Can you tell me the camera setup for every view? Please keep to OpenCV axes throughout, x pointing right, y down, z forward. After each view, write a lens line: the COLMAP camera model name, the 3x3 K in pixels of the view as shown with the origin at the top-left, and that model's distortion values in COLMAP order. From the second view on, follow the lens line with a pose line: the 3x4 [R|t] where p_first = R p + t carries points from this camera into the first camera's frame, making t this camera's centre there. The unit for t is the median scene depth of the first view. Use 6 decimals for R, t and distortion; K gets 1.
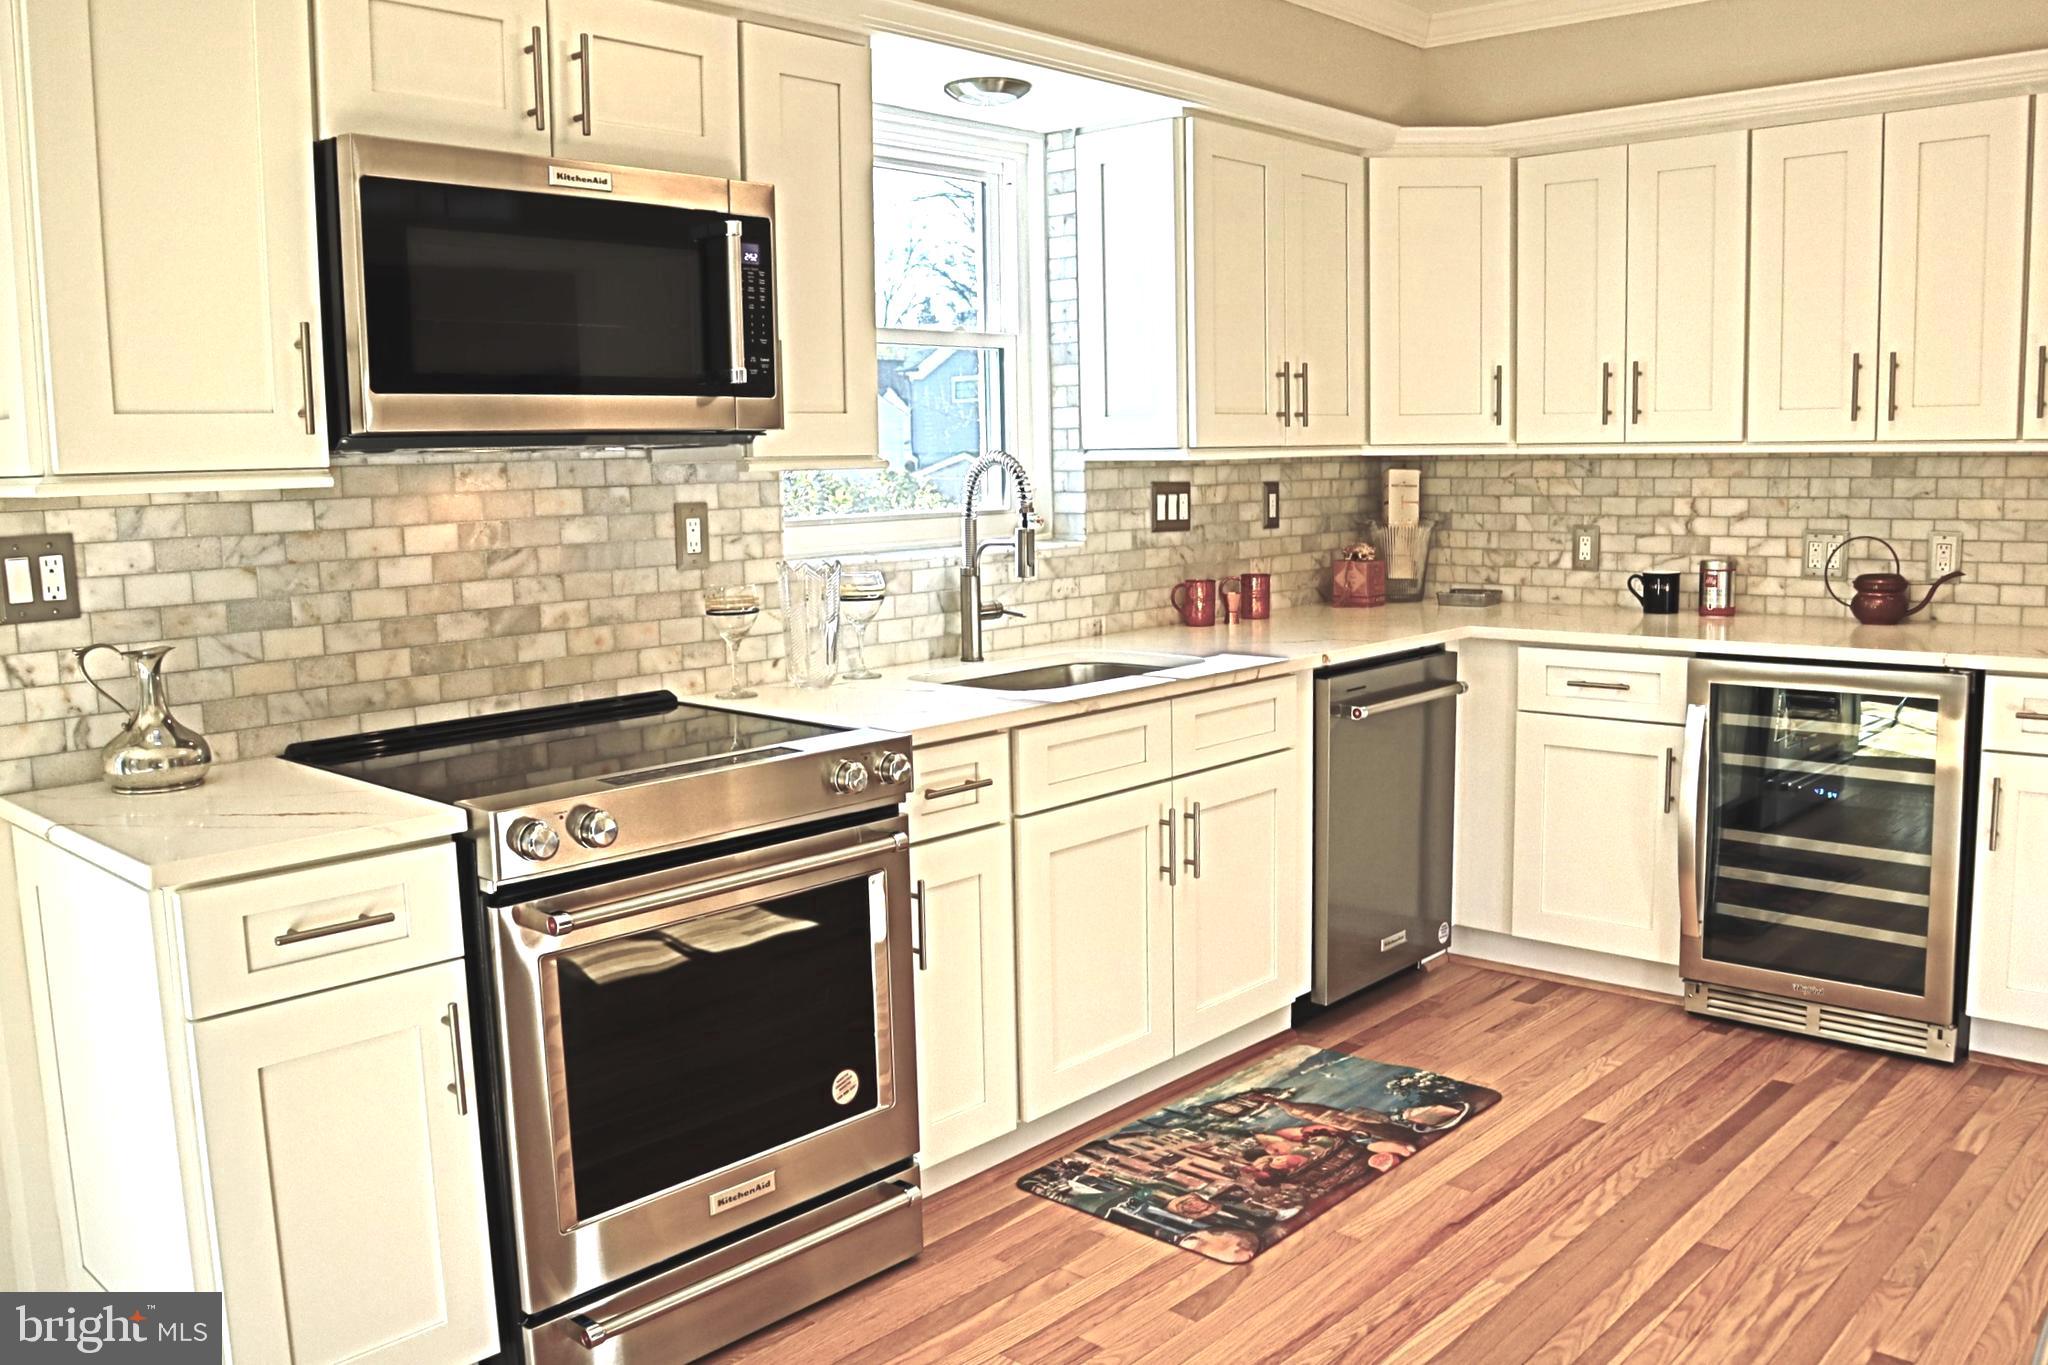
lens RADIAL K [[1666.6, 0, 999.8], [0, 1666.6, 678.3], [0, 0, 1]] dist [-0.128418, 0.080486]
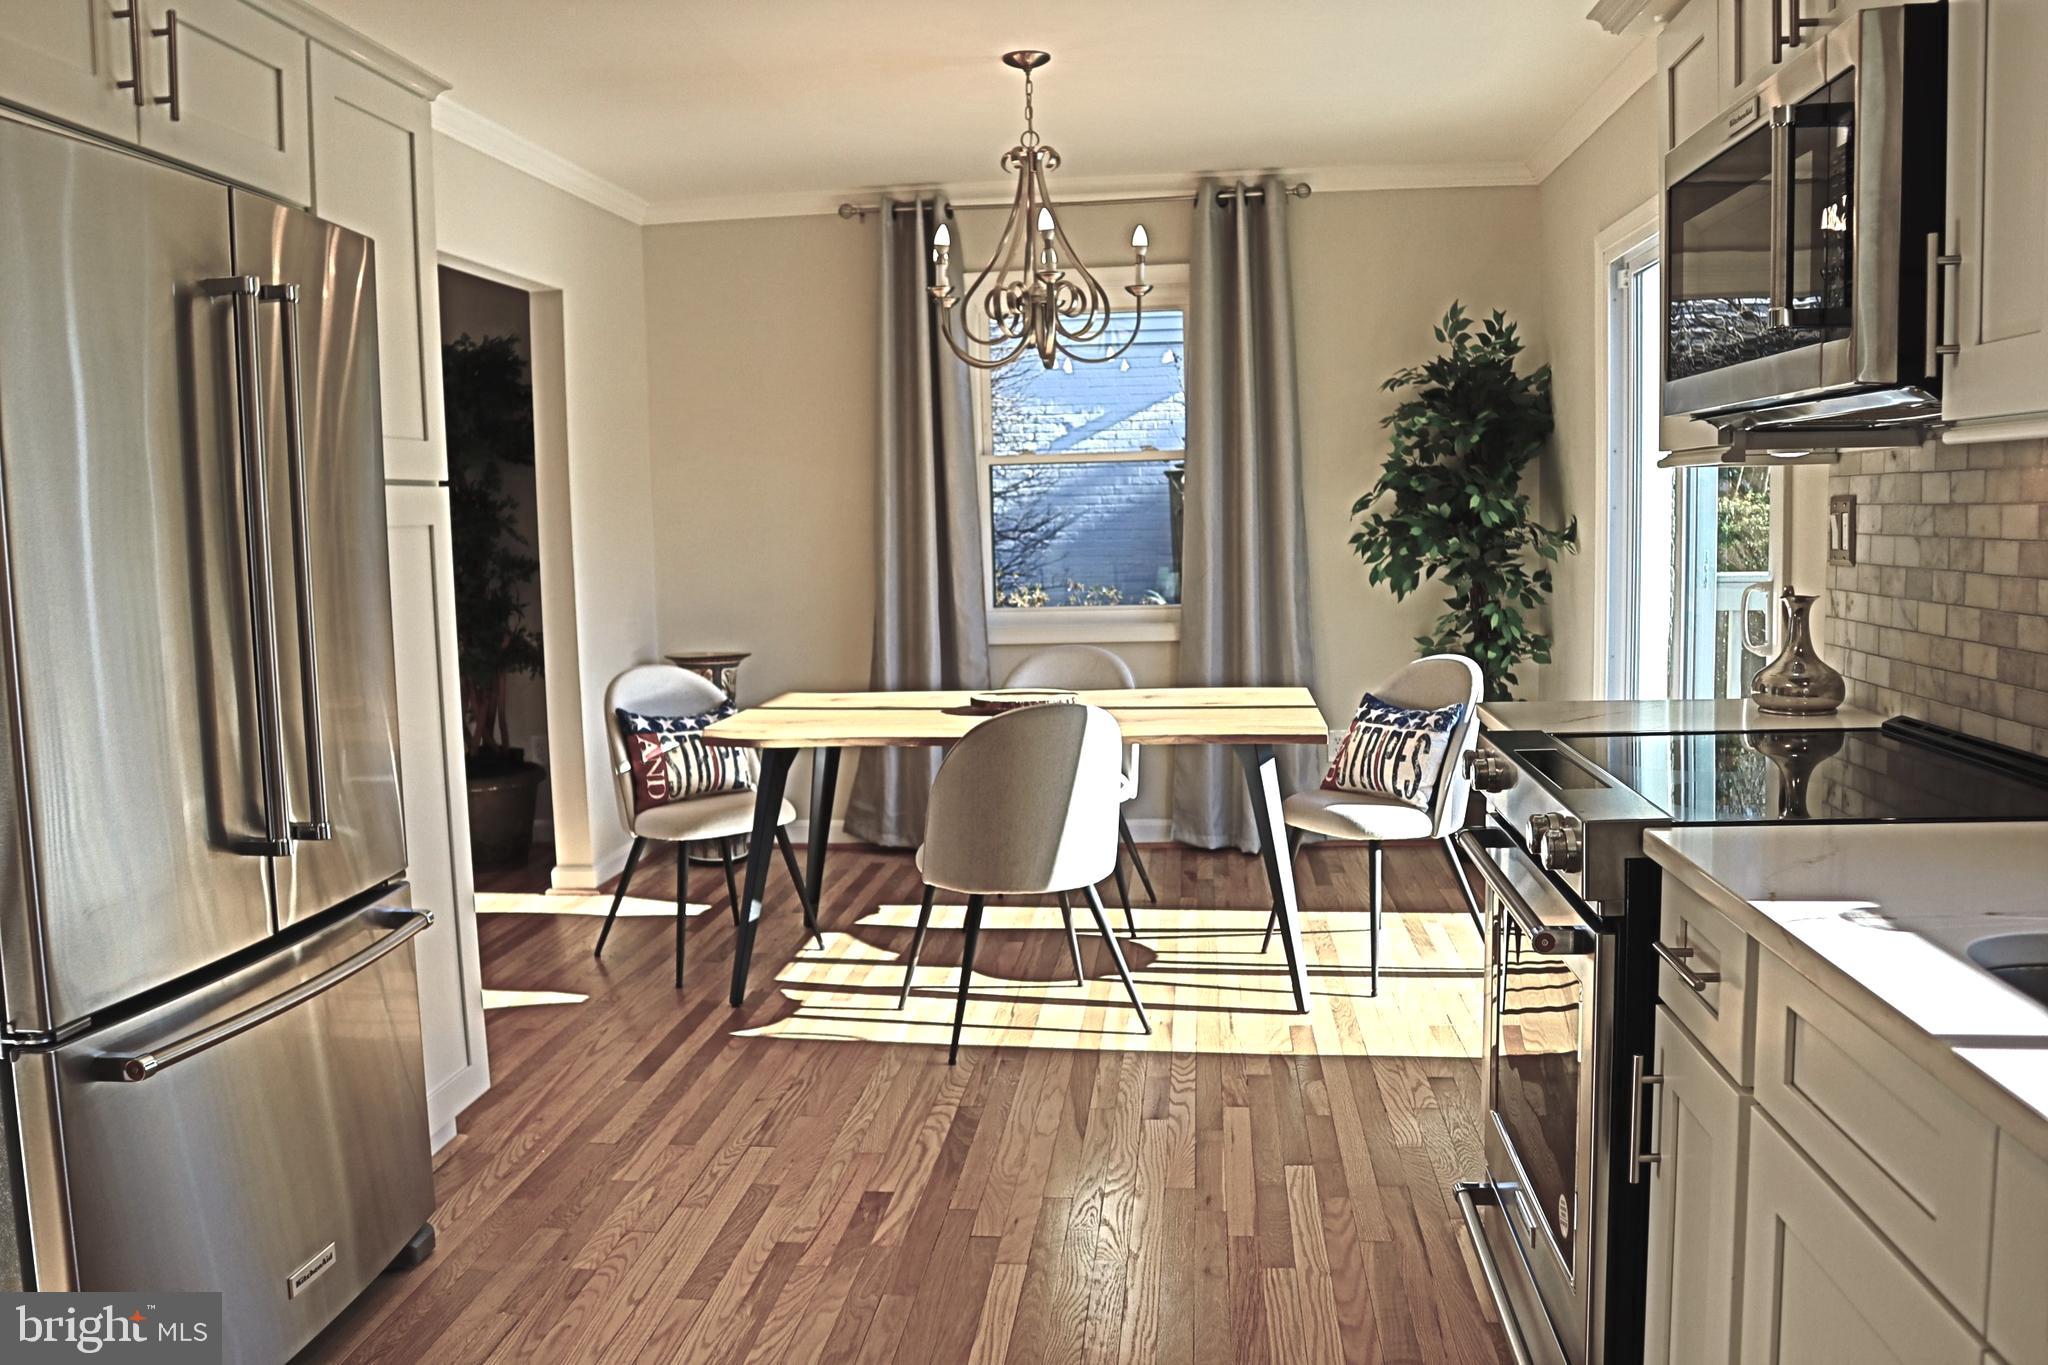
lens RADIAL K [[1577.2, 0, 1006.2], [0, 1577.2, 679.6], [0, 0, 1]] dist [-0.123594, 0.080077]
pose [[-0.801186, 0.108277, -0.588538, 0.442860], [-0.031481, 0.974506, 0.222142, -0.137705], [0.597586, 0.196504, -0.777352, 1.118497]]
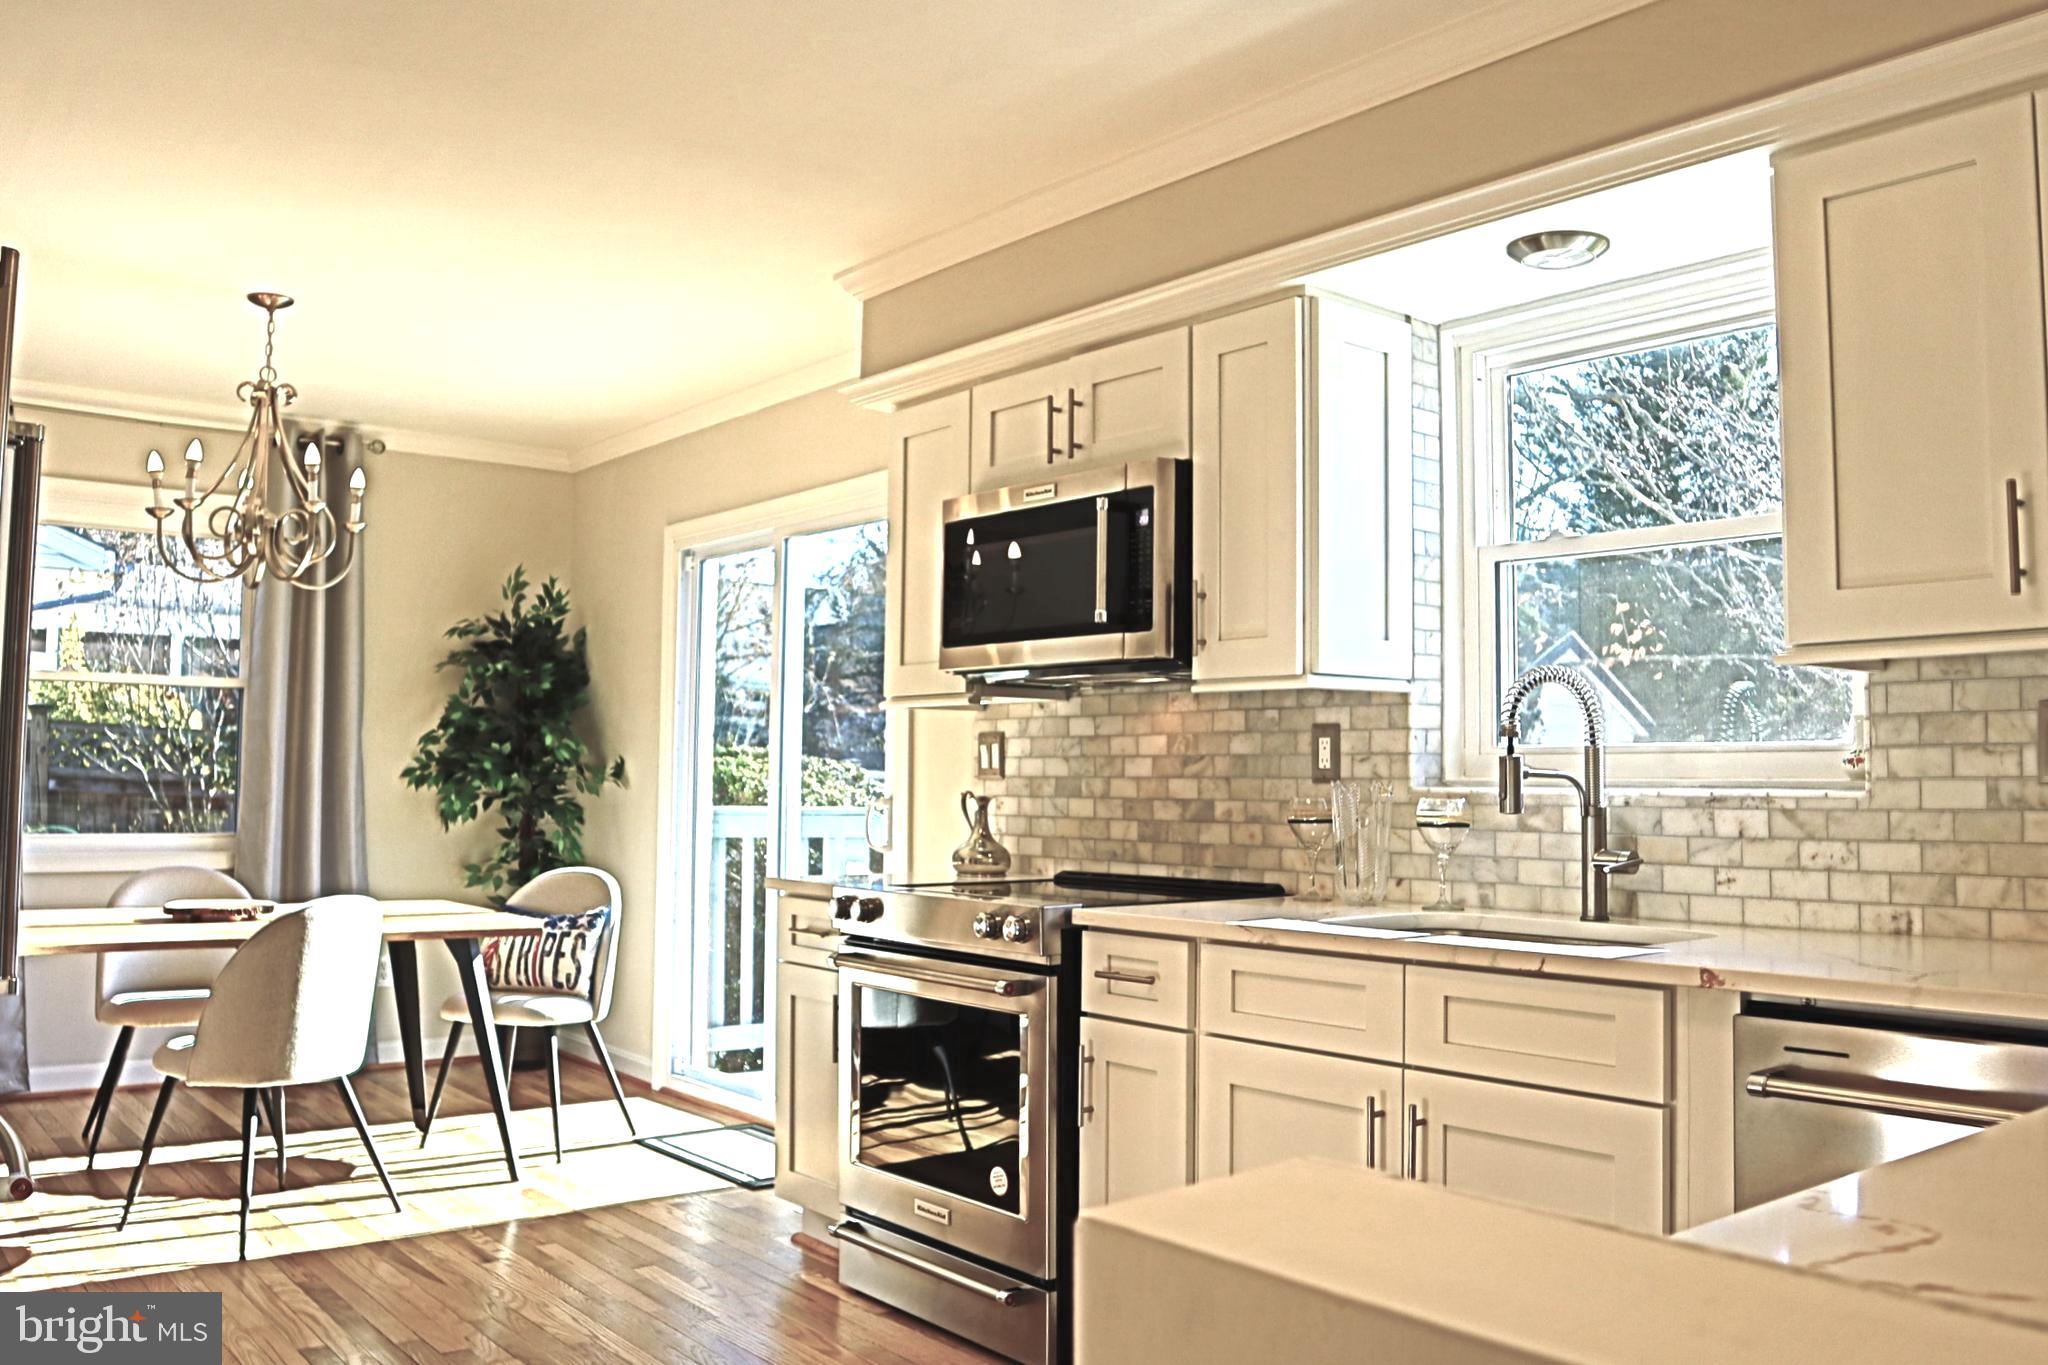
lens RADIAL K [[1666.6, 0, 999.8], [0, 1666.6, 678.3], [0, 0, 1]] dist [-0.128418, 0.080486]
pose [[-0.141634, -0.037530, -0.989207, 0.928098], [-0.134354, 0.990763, -0.018353, -0.084068], [0.980759, 0.130304, -0.145368, 0.920334]]
